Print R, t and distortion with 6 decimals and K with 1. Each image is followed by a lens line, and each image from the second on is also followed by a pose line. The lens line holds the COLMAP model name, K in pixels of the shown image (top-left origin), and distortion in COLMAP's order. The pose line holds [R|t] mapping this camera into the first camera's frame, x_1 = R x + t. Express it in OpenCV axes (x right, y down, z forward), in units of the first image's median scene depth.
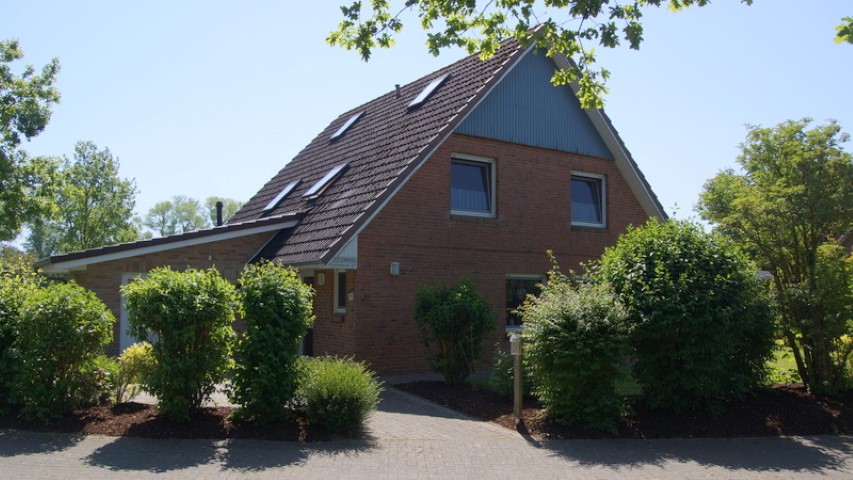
lens RADIAL K [[725.6, 0, 426.9], [0, 725.6, 239.8], [0, 0, 1]] dist [-0.051700, 0.055218]
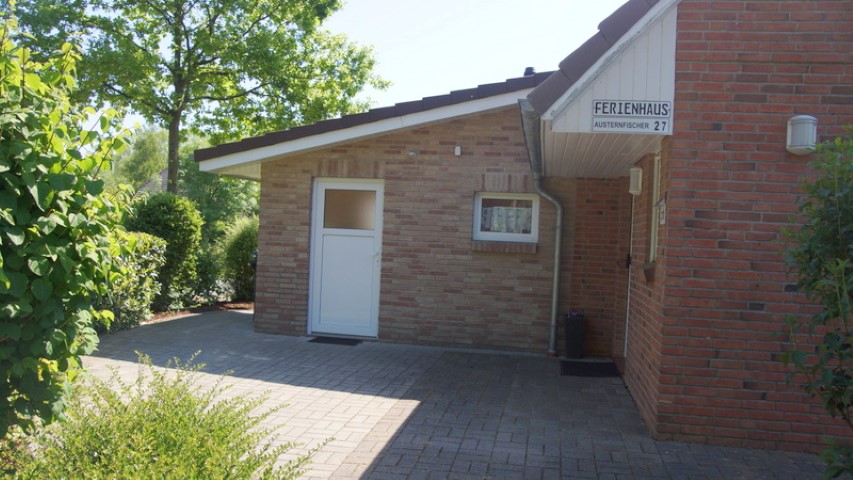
lens RADIAL K [[685.5, 0, 426.1], [0, 685.5, 241.5], [0, 0, 1]] dist [-0.082341, 0.008629]
pose [[0.739034, 0.027515, -0.673106, 0.035905], [0.017799, 0.998019, 0.060339, 0.067571], [0.673433, -0.056573, 0.737081, 0.655850]]
